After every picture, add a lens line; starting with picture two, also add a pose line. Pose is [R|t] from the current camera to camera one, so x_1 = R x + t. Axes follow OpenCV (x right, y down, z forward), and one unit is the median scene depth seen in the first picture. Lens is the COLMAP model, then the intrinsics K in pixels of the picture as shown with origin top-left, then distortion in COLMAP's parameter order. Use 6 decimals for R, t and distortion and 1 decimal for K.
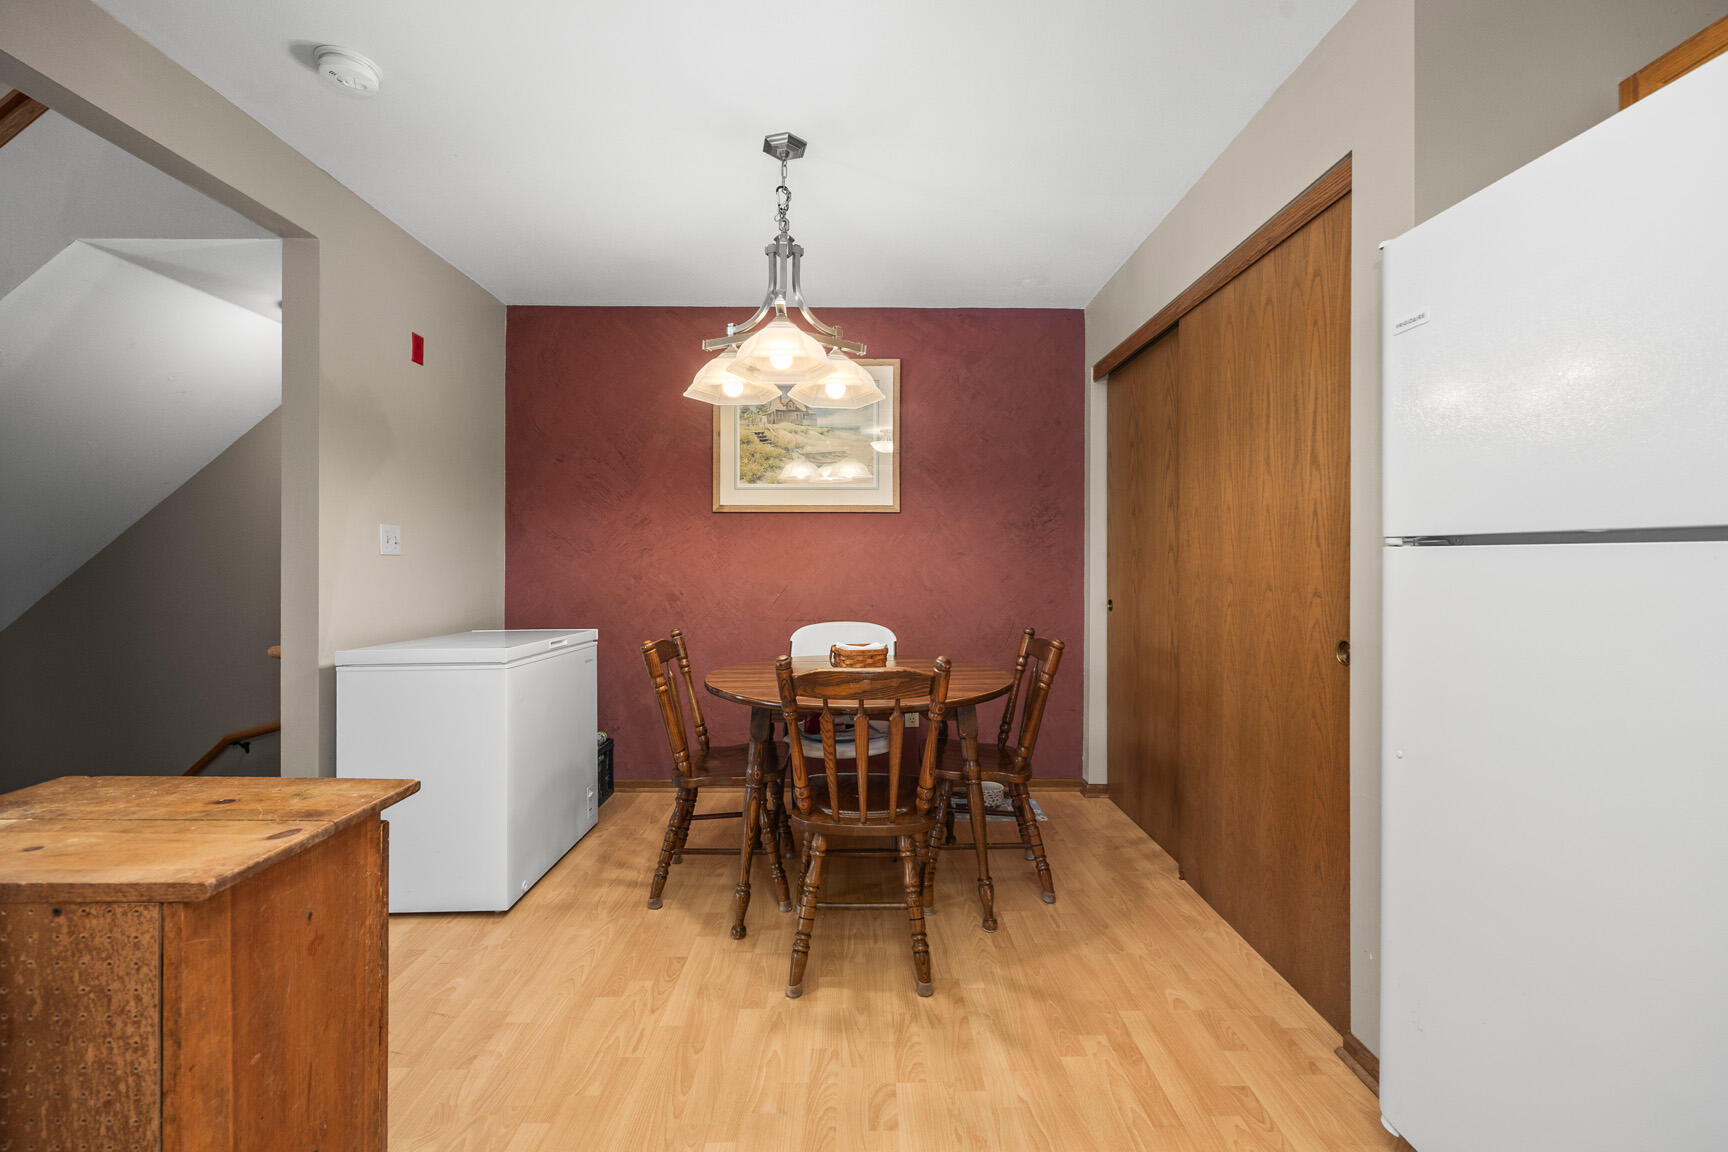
lens RADIAL K [[694.1, 0, 862.8], [0, 694.1, 542.2], [0, 0, 1]] dist [-0.004266, -0.000036]
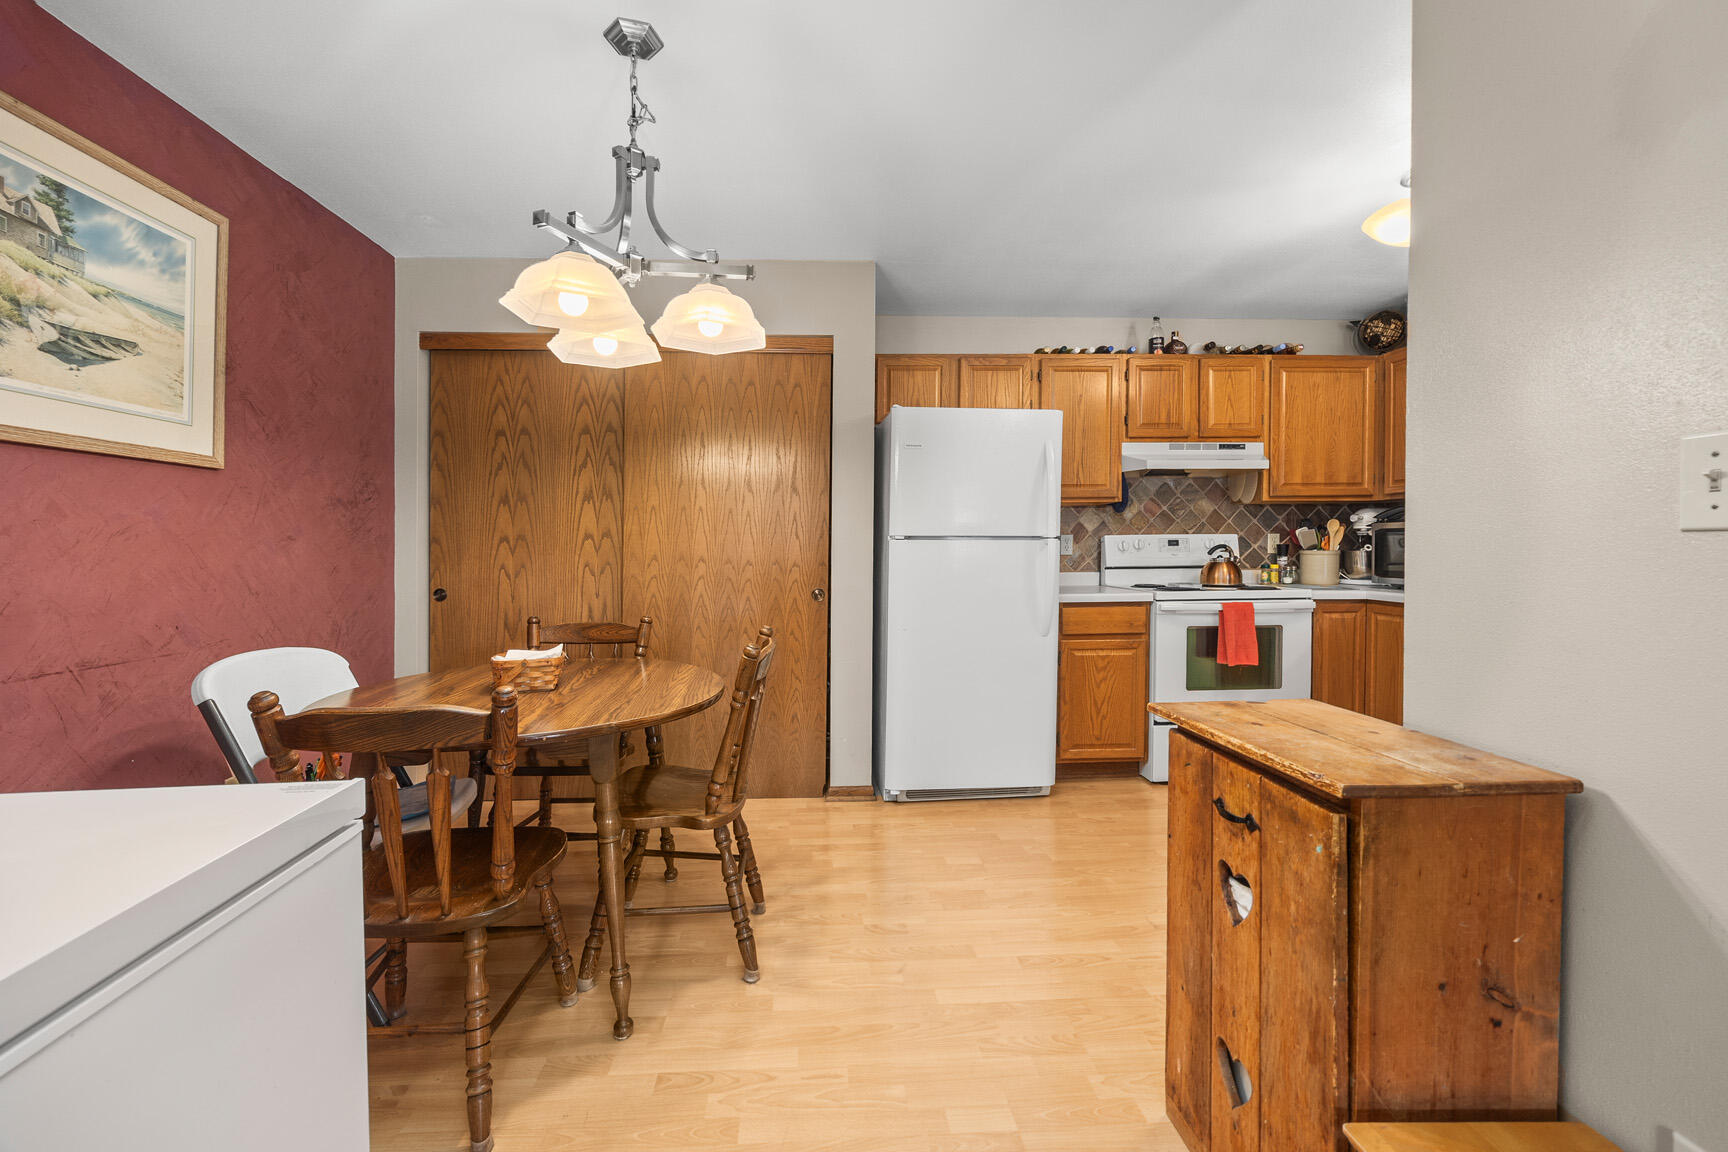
lens RADIAL K [[694.1, 0, 833.3], [0, 694.1, 542.3], [0, 0, 1]] dist [-0.004266, -0.000036]
pose [[-0.025493, 0.005011, 0.999662, -0.570429], [-0.023641, 0.999705, -0.005614, 0.011915], [-0.999395, -0.023776, -0.025367, 0.475240]]
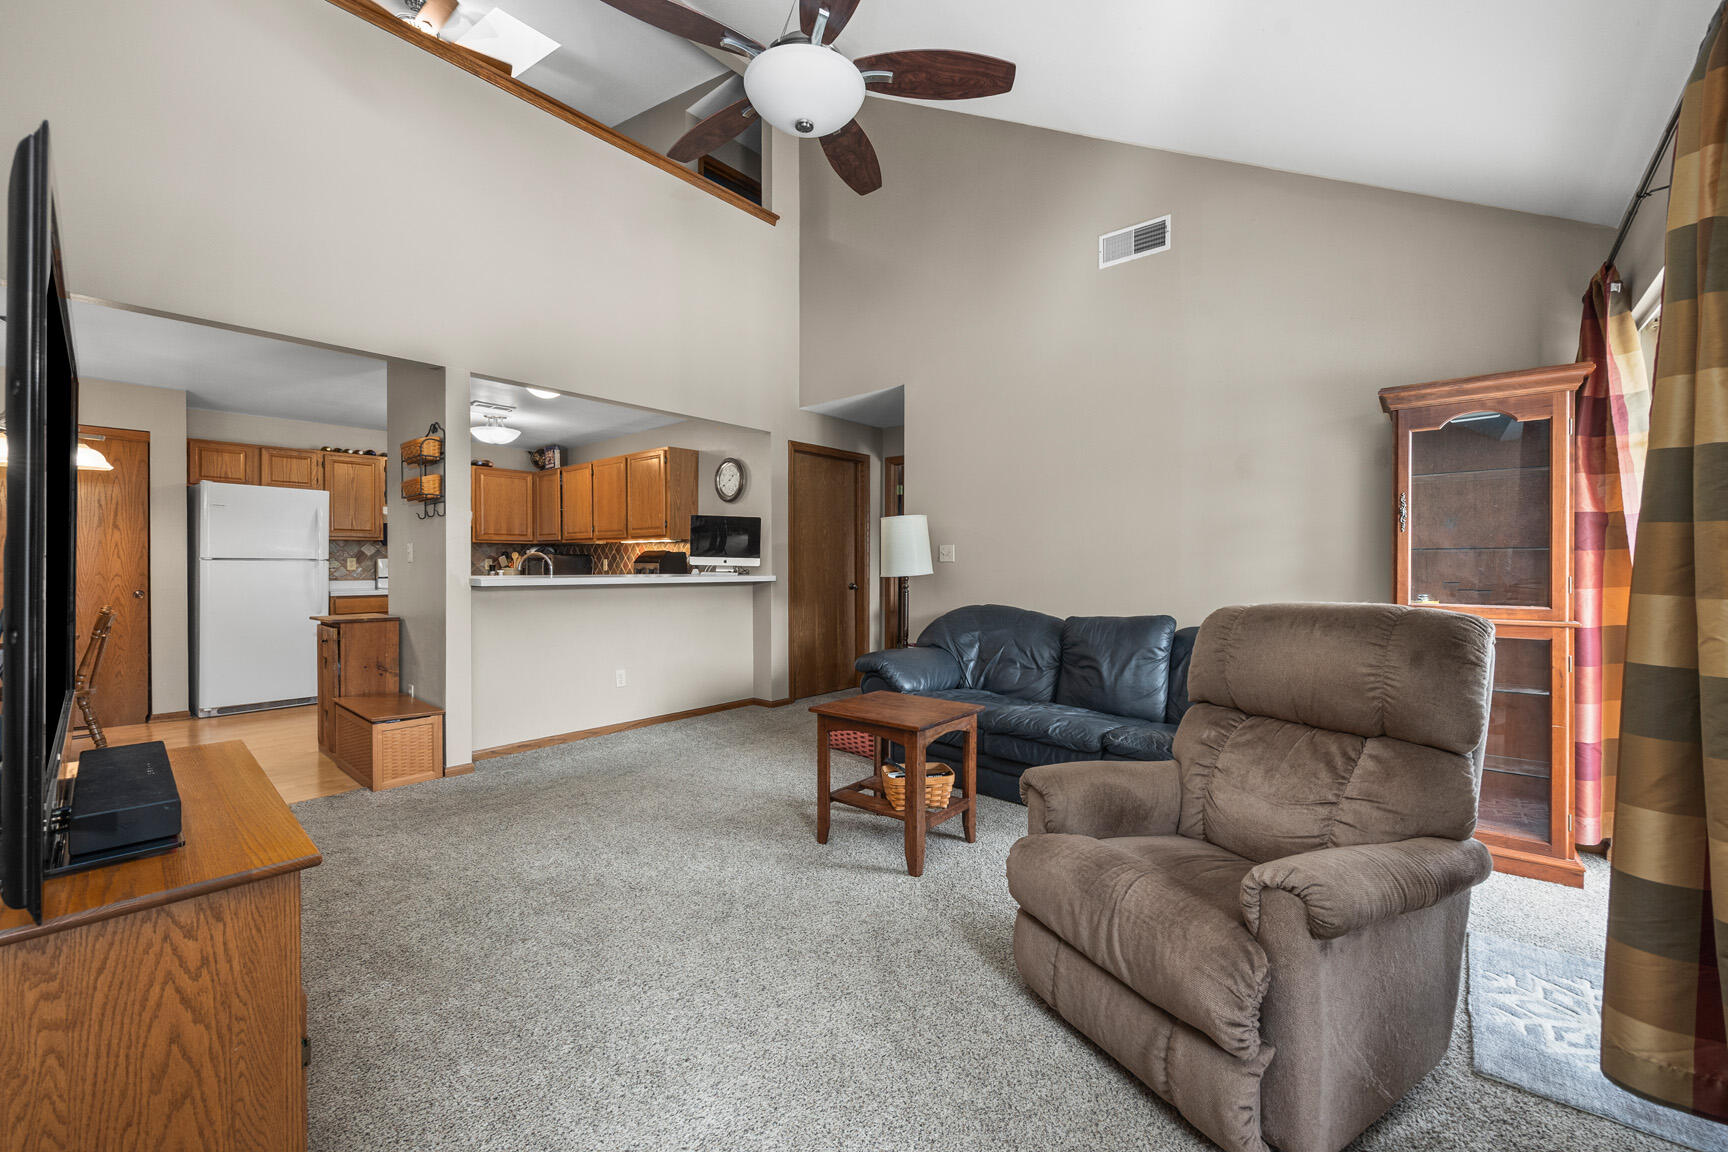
lens RADIAL K [[694.1, 0, 884.0], [0, 694.1, 584.0], [0, 0, 1]] dist [-0.004266, -0.000036]
pose [[-0.770301, -0.019161, 0.637393, -1.665631], [-0.020778, 0.999772, 0.004944, 0.015280], [-0.637342, -0.009435, -0.770523, 0.579457]]
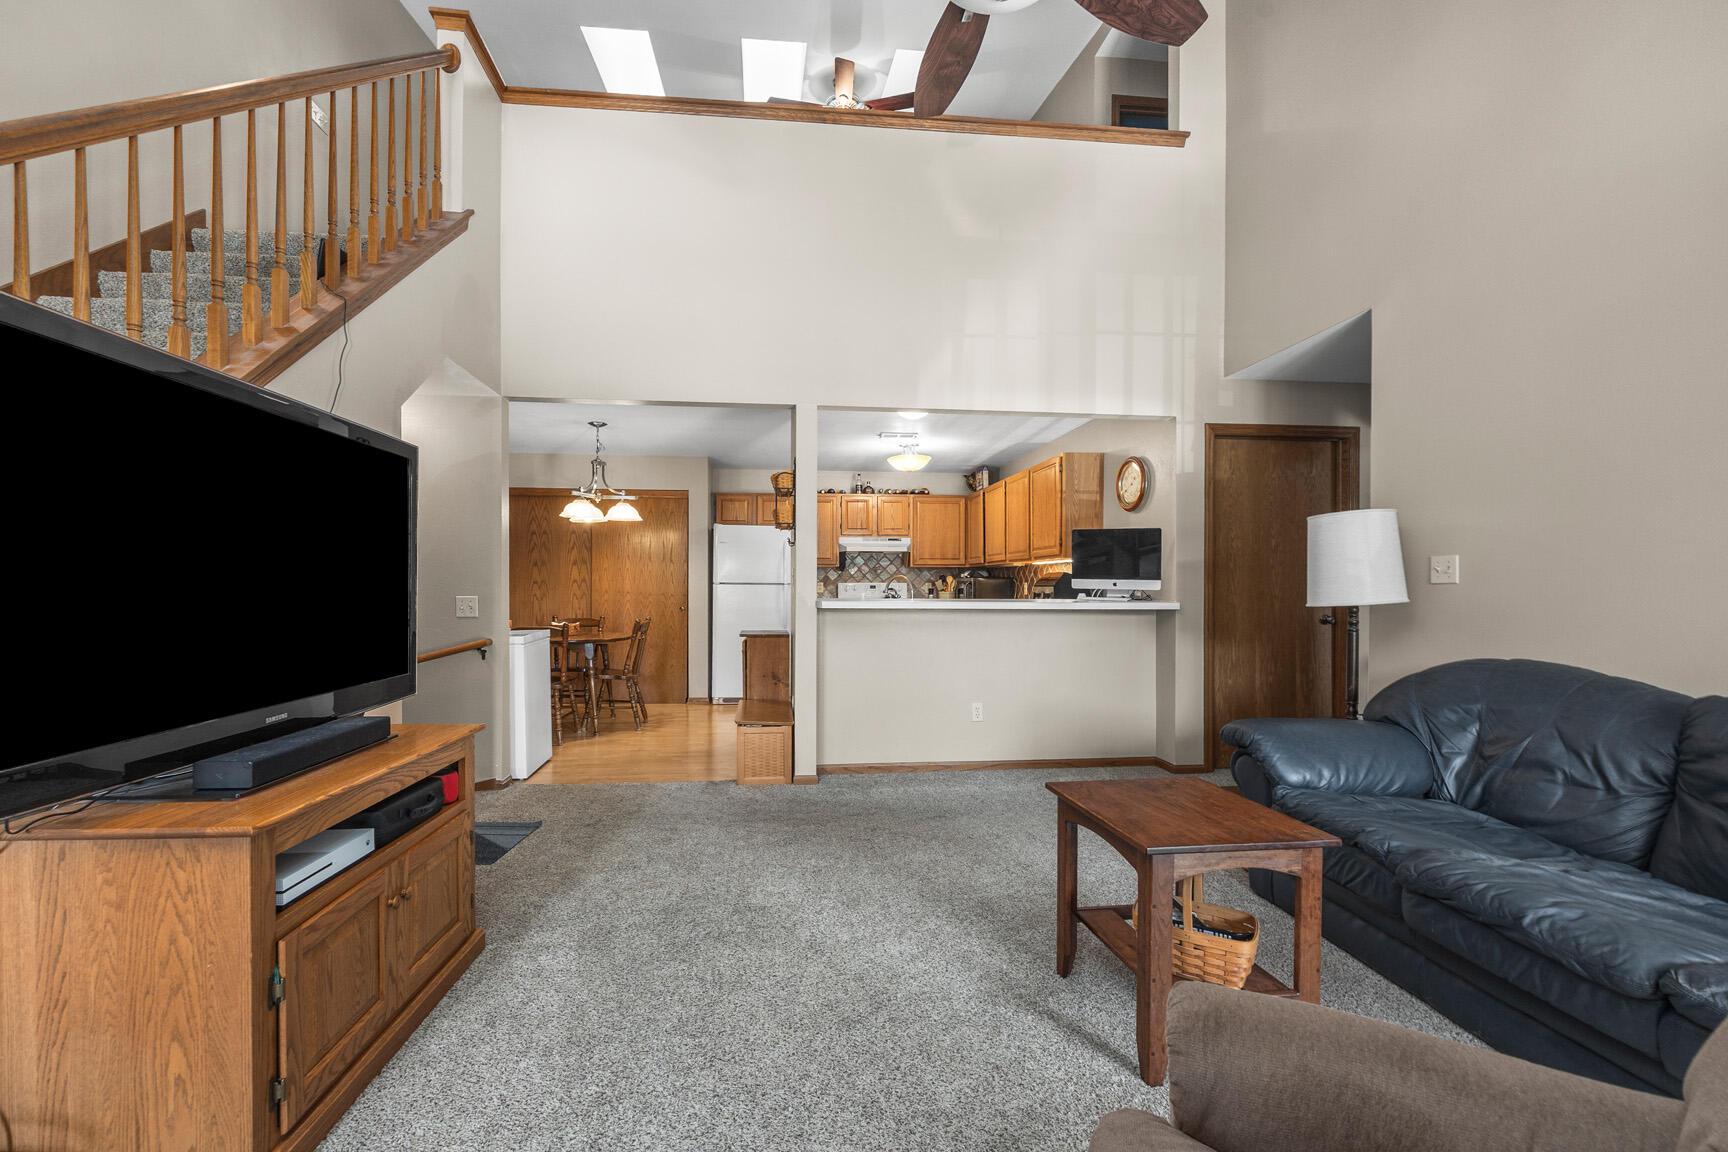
lens RADIAL K [[733.6, 0, 853.0], [0, 733.6, 601.7], [0, 0, 1]] dist [-0.007333, 0.001334]
pose [[-0.088471, -0.019122, 0.995895, -1.692589], [-0.031784, 0.999361, 0.016365, 0.004771], [-0.995572, -0.030205, -0.089022, 0.190400]]
